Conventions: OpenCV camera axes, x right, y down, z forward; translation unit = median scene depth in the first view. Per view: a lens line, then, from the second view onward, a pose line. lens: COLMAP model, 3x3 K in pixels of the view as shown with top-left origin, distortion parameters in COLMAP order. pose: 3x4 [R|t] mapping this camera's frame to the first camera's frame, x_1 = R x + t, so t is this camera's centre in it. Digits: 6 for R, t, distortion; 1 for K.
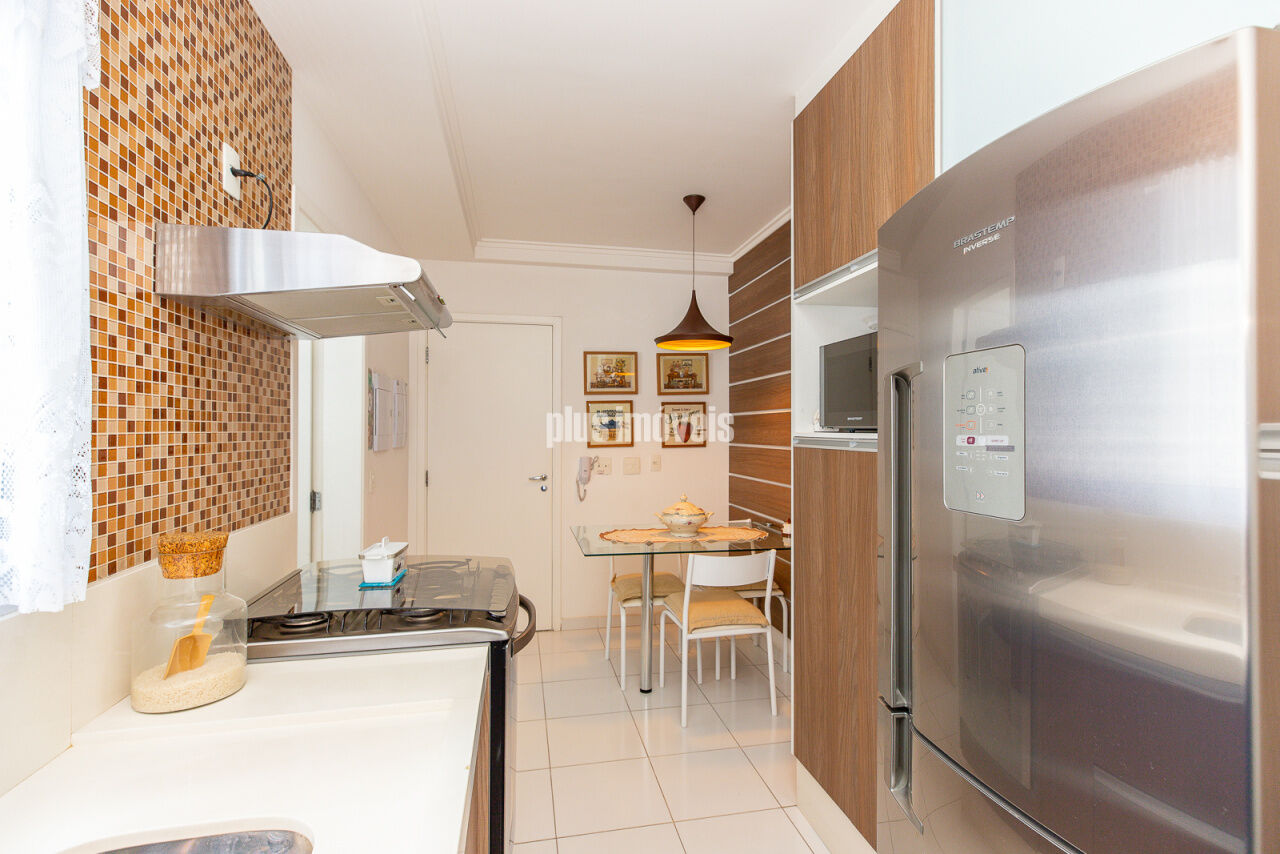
lens RADIAL K [[581.3, 0, 644.8], [0, 581.3, 424.0], [0, 0, 1]] dist [0.003408, 0.000154]
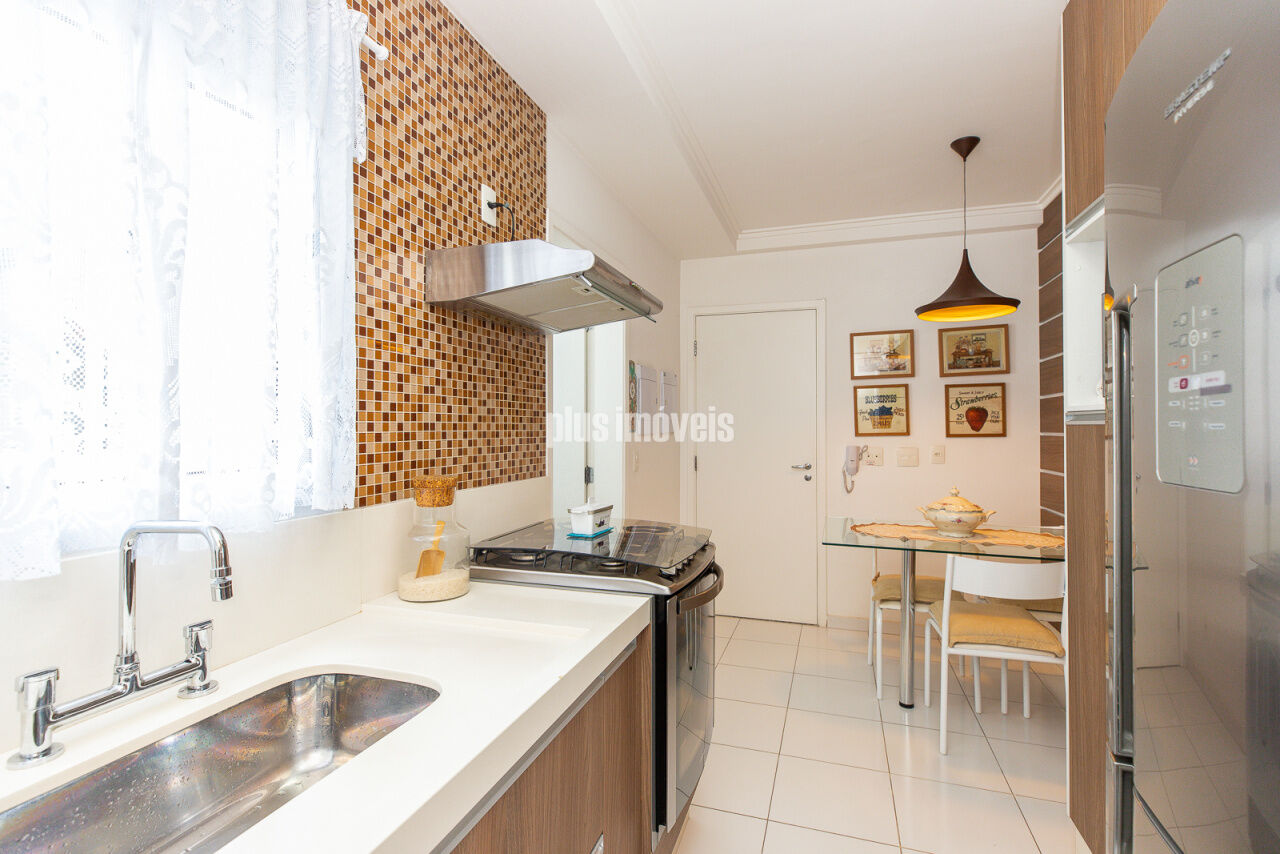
lens RADIAL K [[589.4, 0, 650.5], [0, 589.4, 419.7], [0, 0, 1]] dist [0.002504, -0.000376]
pose [[0.870544, -0.007224, -0.492038, 0.199379], [0.005658, 0.999973, -0.004671, 0.040782], [0.492059, 0.001283, 0.870561, 0.033197]]
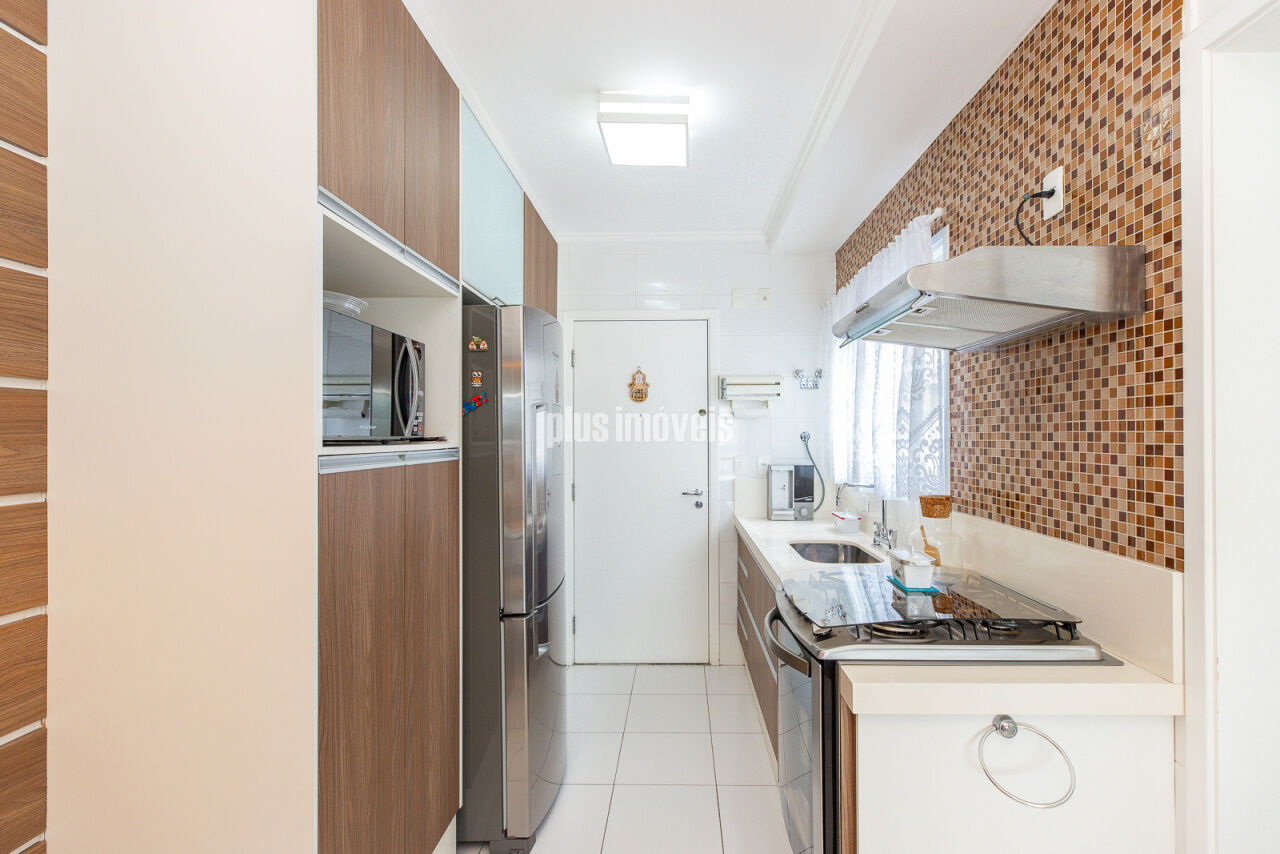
lens RADIAL K [[609.4, 0, 665.4], [0, 609.4, 432.7], [0, 0, 1]] dist [0.000036, -0.000231]
pose [[-0.973283, 0.001937, 0.229600, -0.232361], [-0.000801, 0.999930, -0.011832, 0.009443], [-0.229607, -0.011700, -0.973213, 1.838795]]
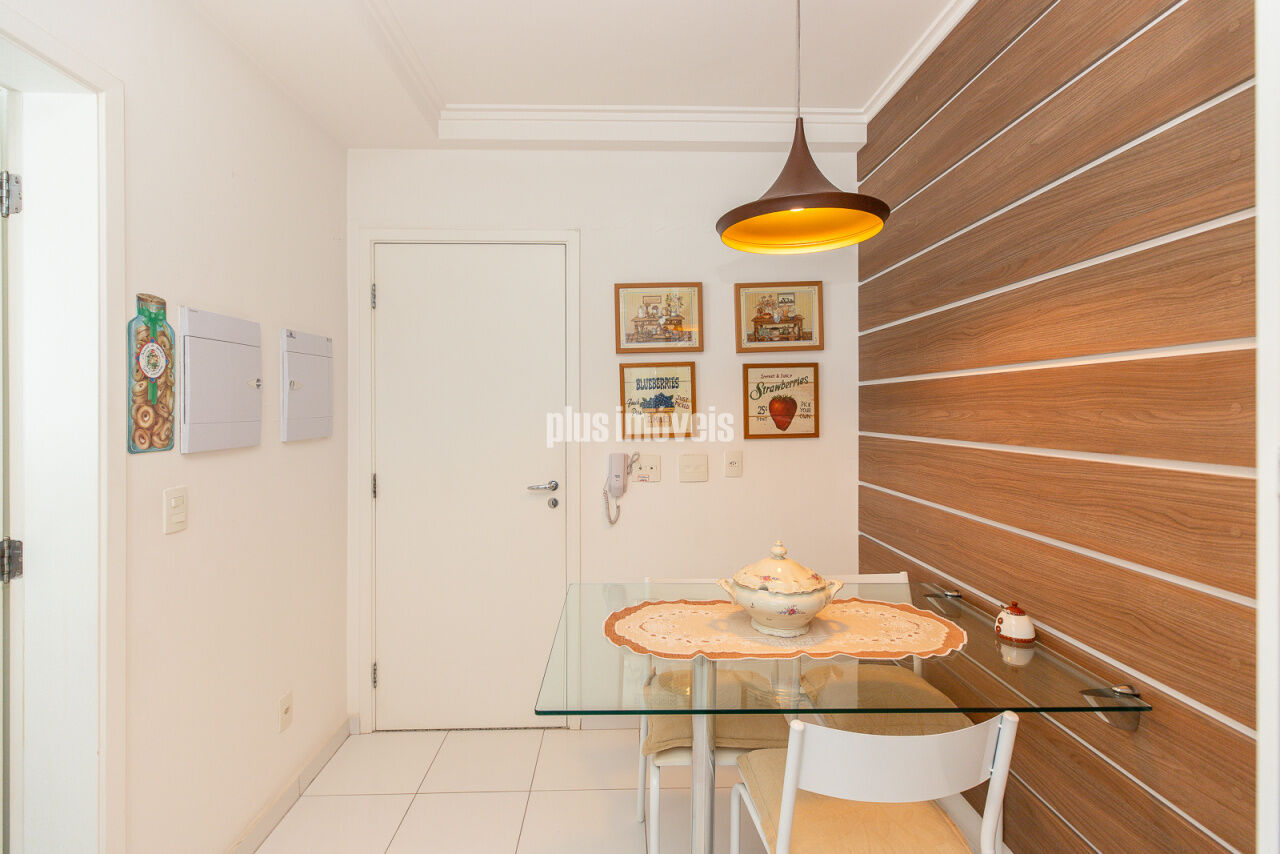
lens RADIAL K [[590.6, 0, 631.6], [0, 590.6, 408.6], [0, 0, 1]] dist [-0.000008, 0.000005]
pose [[0.982733, -0.004067, -0.184986, 0.071024], [0.005972, 0.999935, 0.009742, 0.005552], [0.184934, -0.010679, 0.982693, 0.931665]]
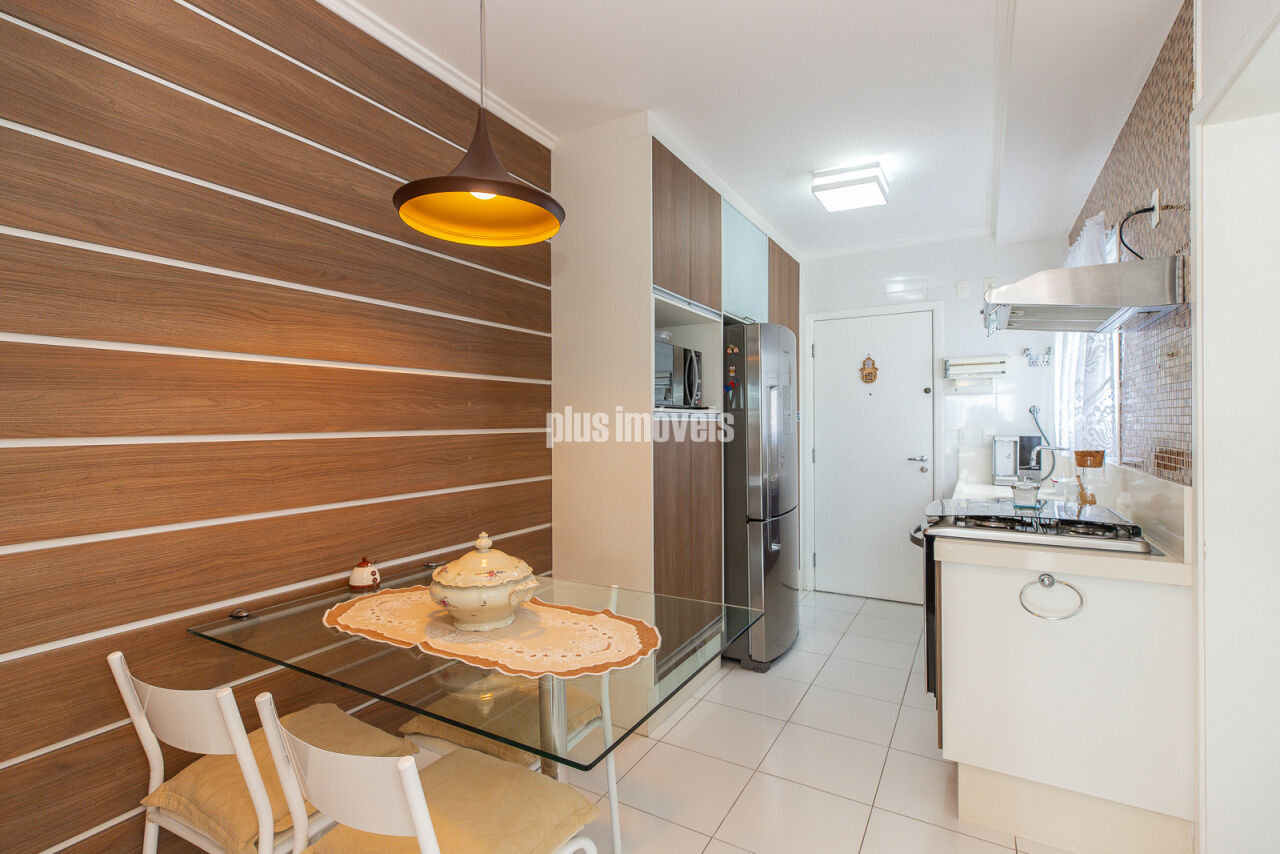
lens RADIAL K [[590.9, 0, 635.4], [0, 590.9, 423.4], [0, 0, 1]] dist [0.001813, 0.000924]
pose [[-0.744158, 0.000408, 0.668003, -0.610180], [-0.002564, 0.999991, -0.003467, 0.061319], [-0.667998, -0.004292, -0.744150, 2.344822]]
